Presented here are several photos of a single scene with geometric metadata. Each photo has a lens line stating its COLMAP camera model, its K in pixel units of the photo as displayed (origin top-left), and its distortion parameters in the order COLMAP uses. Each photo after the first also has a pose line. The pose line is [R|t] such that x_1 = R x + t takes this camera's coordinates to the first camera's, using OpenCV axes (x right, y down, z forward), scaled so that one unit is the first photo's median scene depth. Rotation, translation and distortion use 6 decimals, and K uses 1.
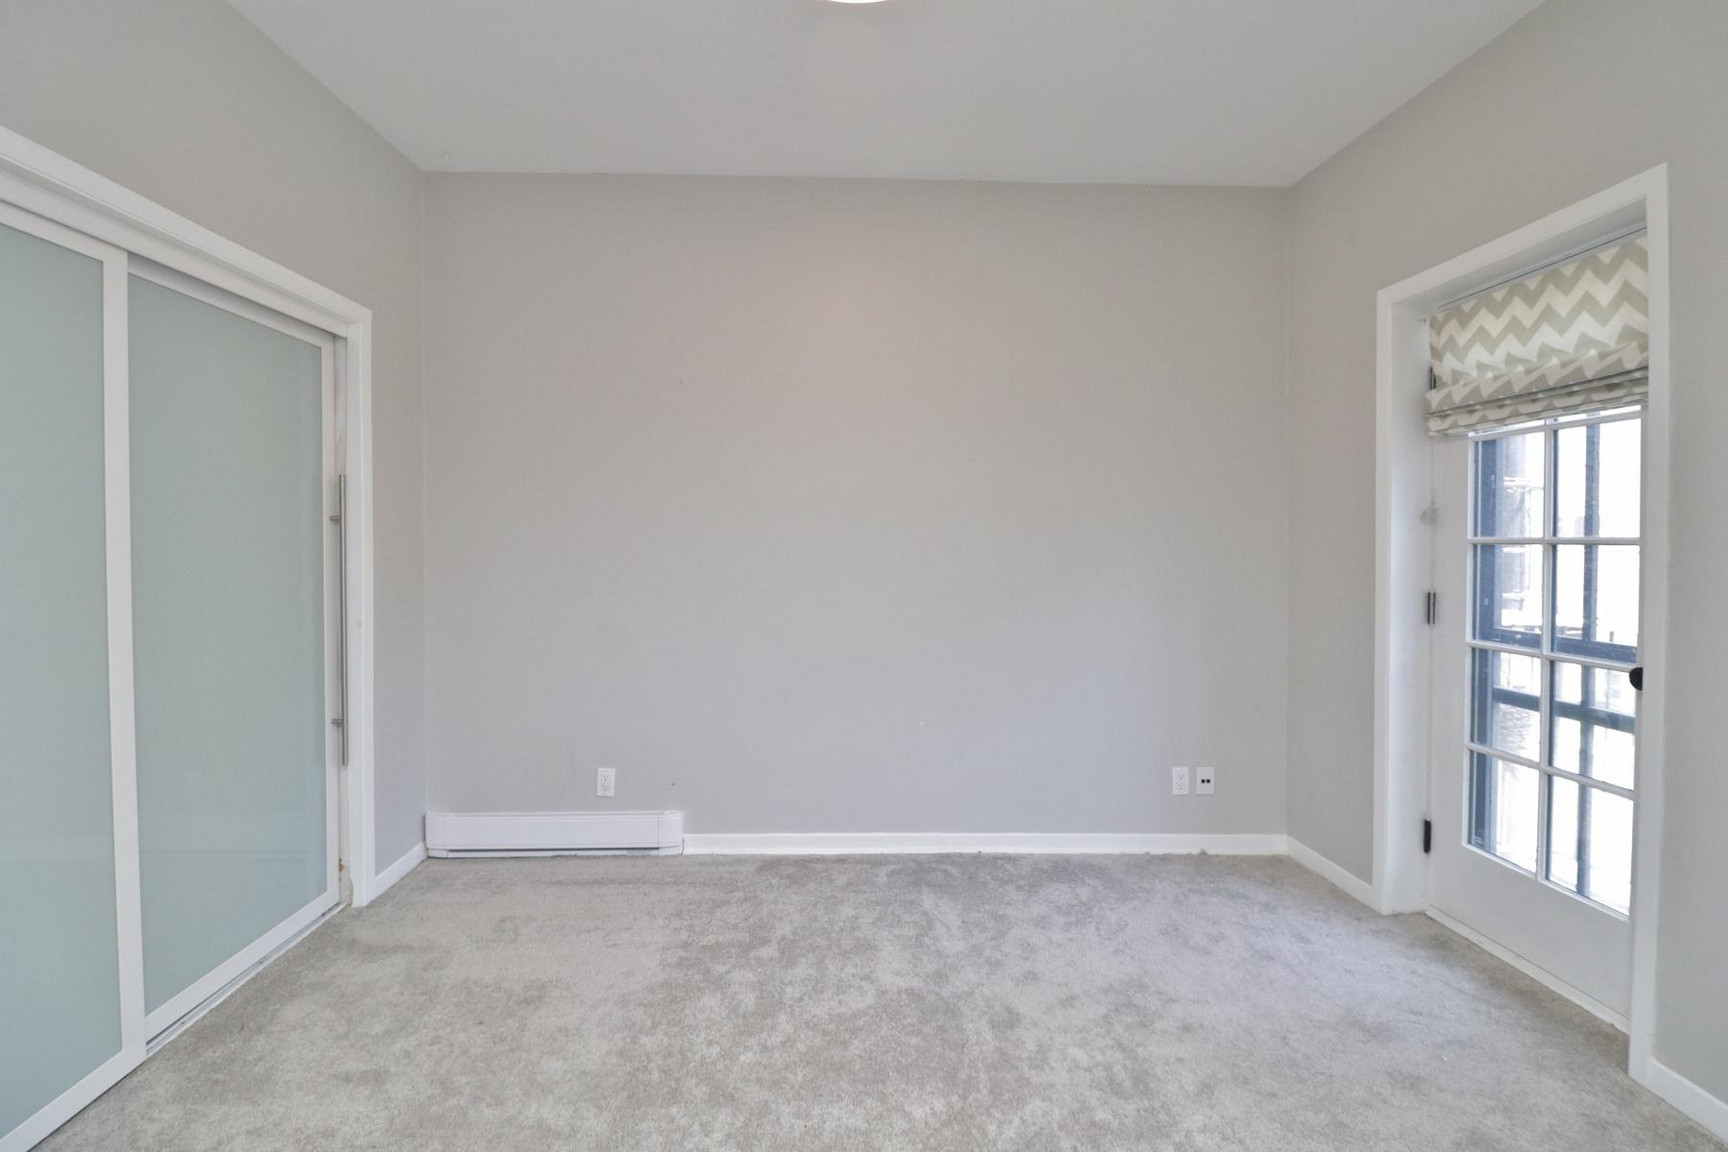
lens RADIAL K [[806.0, 0, 858.9], [0, 806.0, 556.0], [0, 0, 1]] dist [-0.000668, -0.011484]
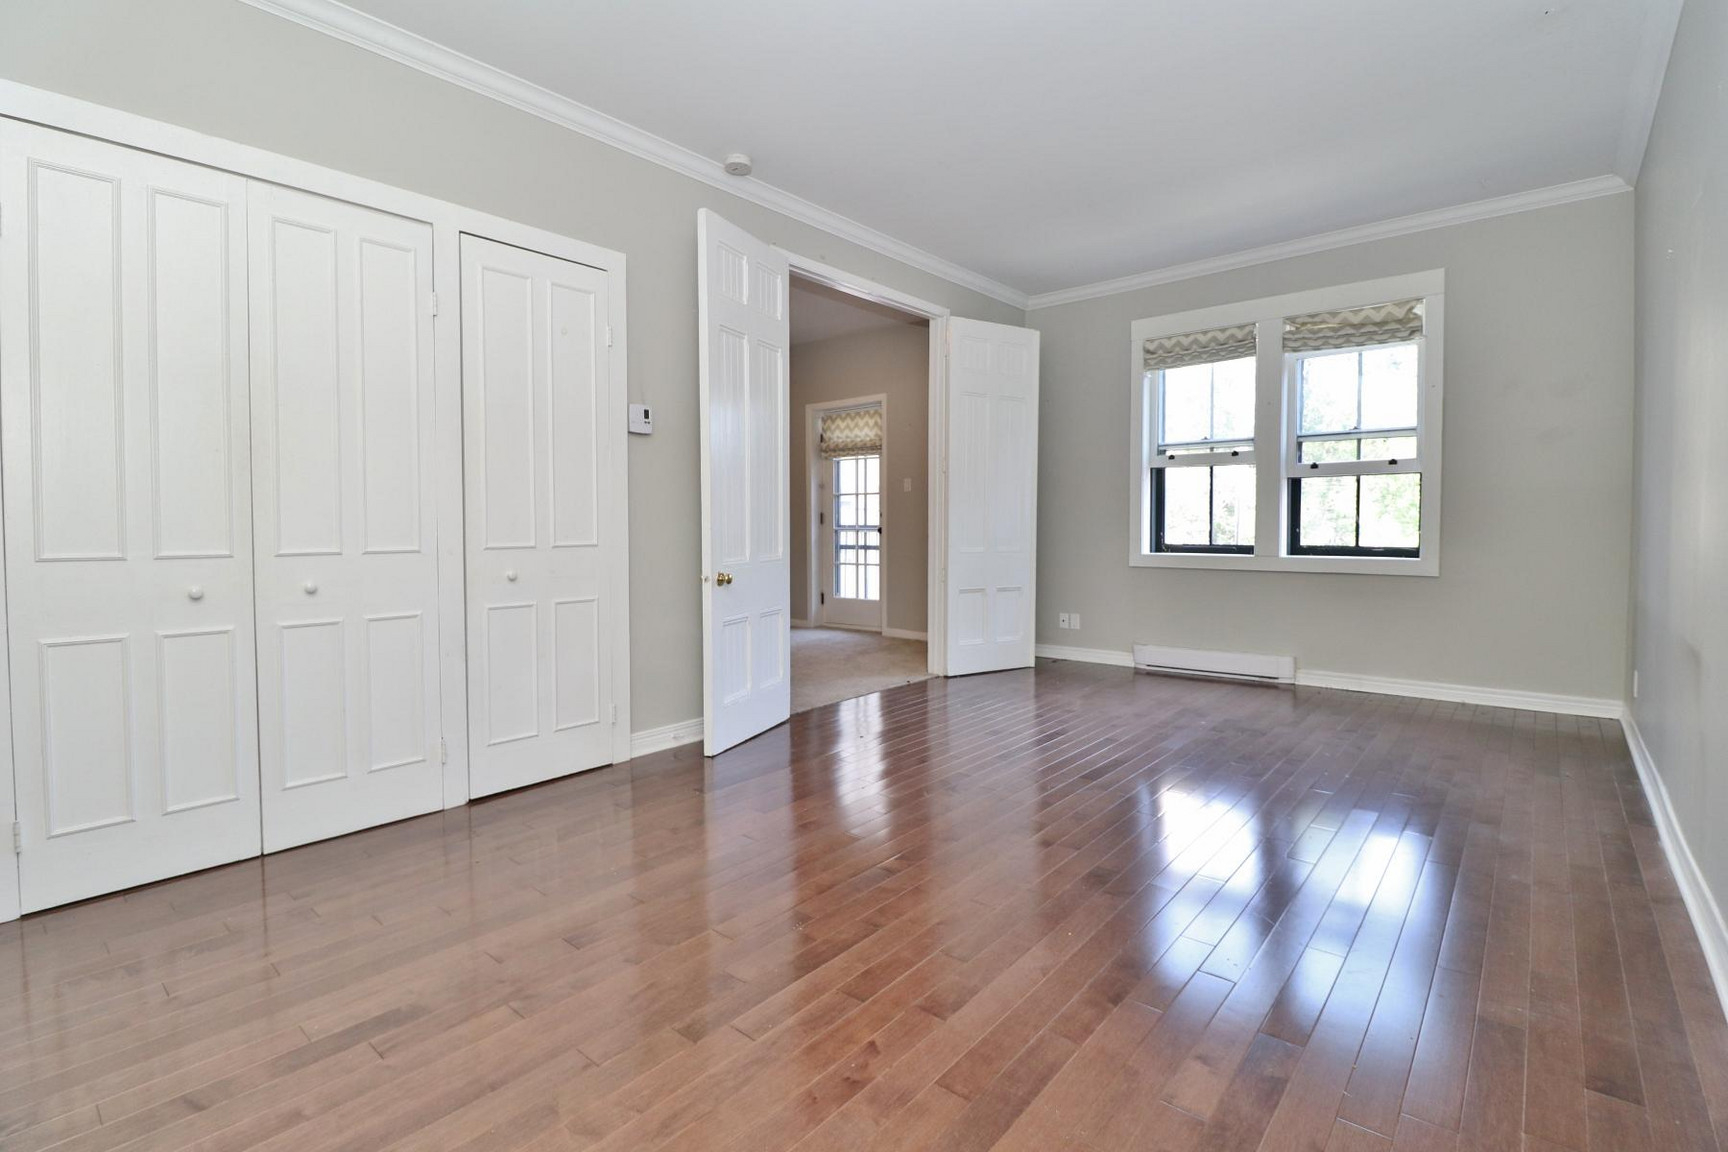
lens RADIAL K [[806.0, 0, 858.9], [0, 806.0, 556.0], [0, 0, 1]] dist [-0.000668, -0.011484]
pose [[0.675271, -0.029827, 0.736966, -1.431583], [0.018043, 0.999551, 0.023921, 0.143512], [-0.737349, -0.002856, 0.675506, -1.124187]]
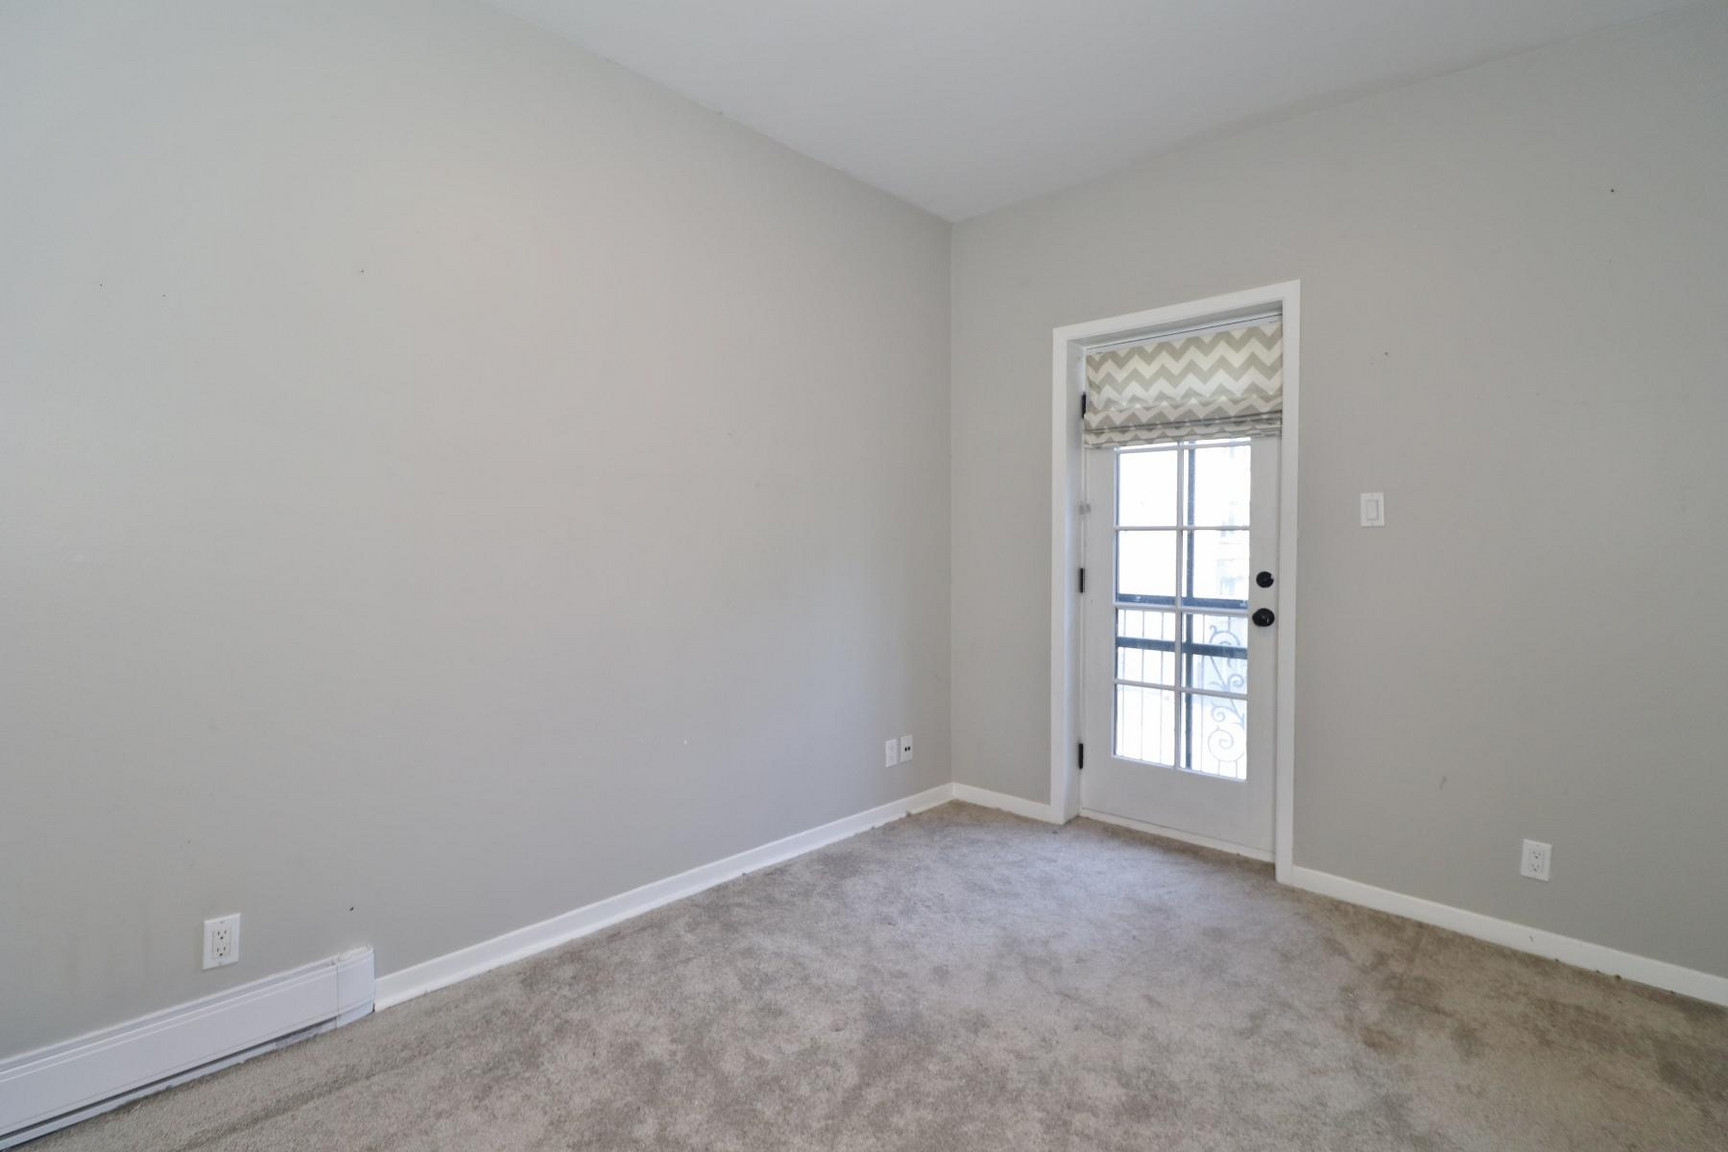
lens RADIAL K [[801.9, 0, 857.8], [0, 801.9, 553.6], [0, 0, 1]] dist [0.000180, -0.013366]
pose [[0.711626, -0.014598, 0.702407, -0.498496], [0.013834, 0.999881, 0.006765, 0.008921], [-0.702422, 0.004903, 0.711744, 0.358479]]
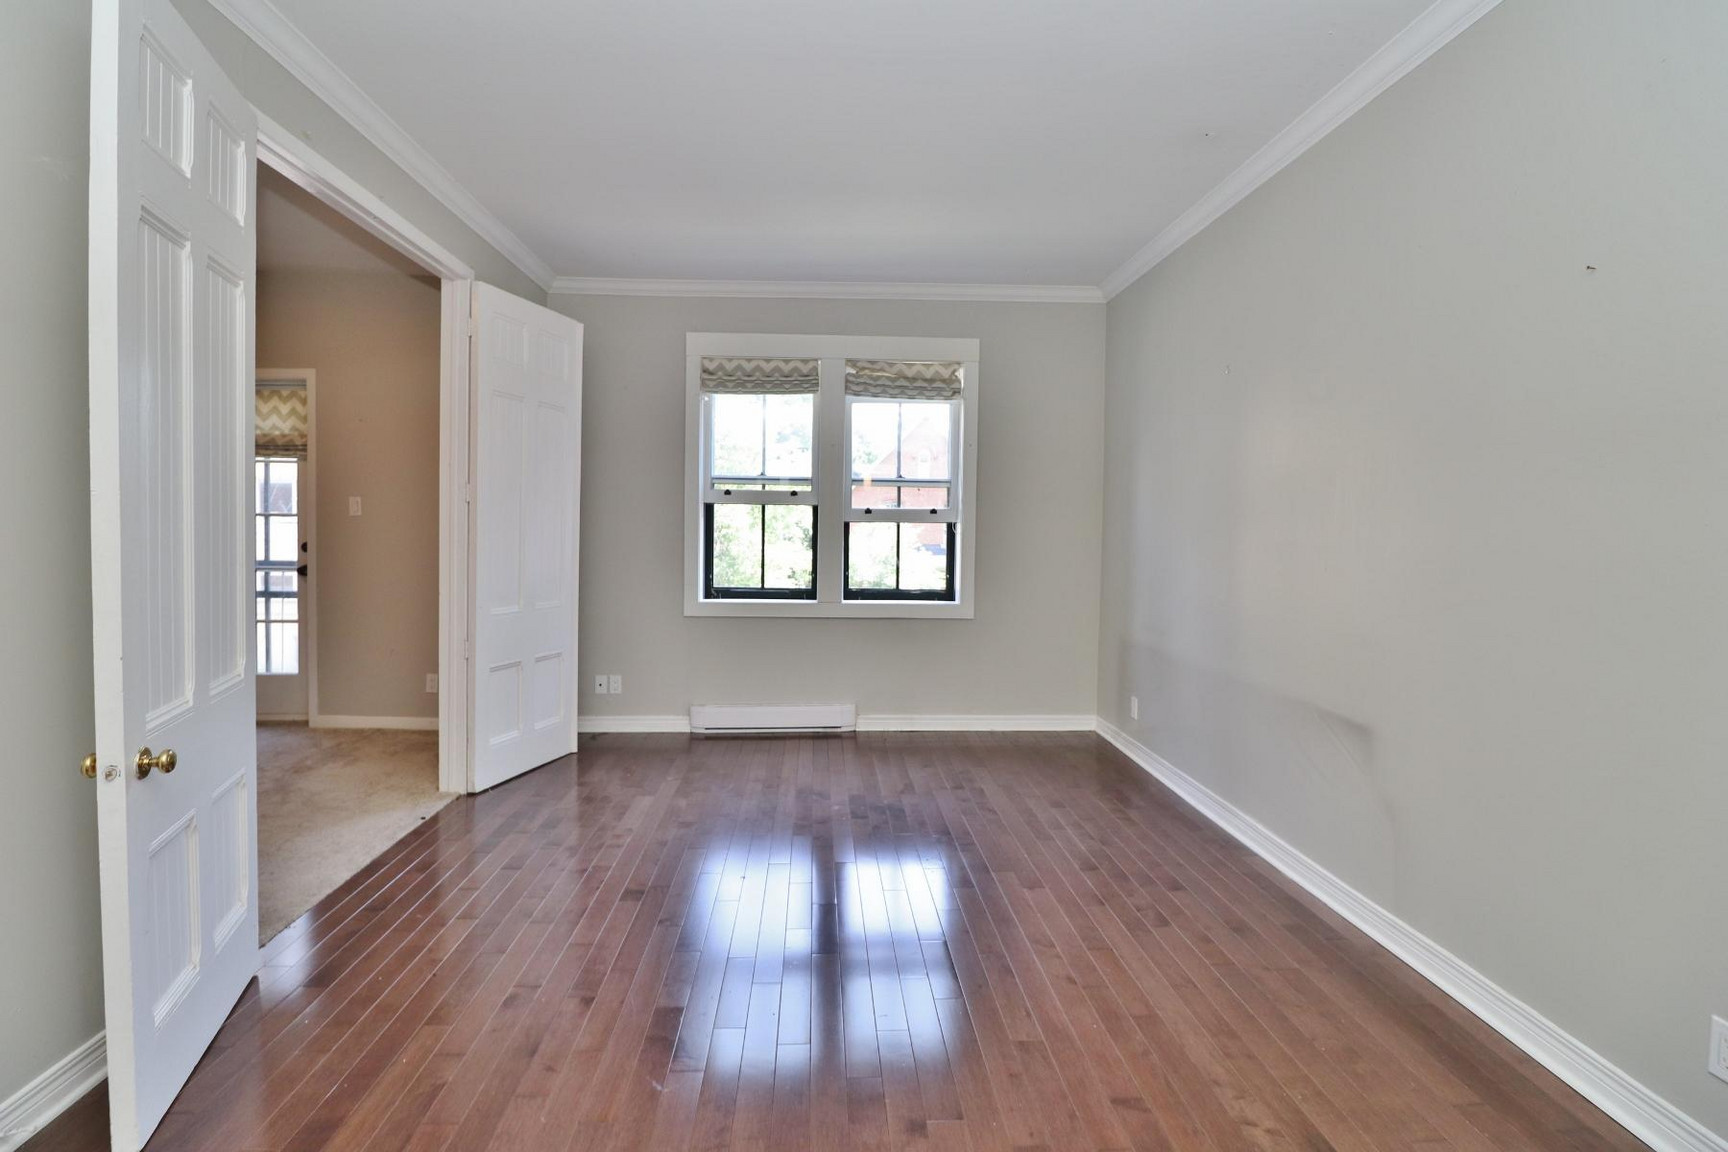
lens RADIAL K [[801.9, 0, 857.8], [0, 801.9, 553.6], [0, 0, 1]] dist [0.000180, -0.013366]
pose [[-0.011156, -0.031822, 0.999431, -1.184803], [0.006473, 0.999470, 0.031896, 0.026273], [-0.999917, 0.006825, -0.010944, -0.541855]]
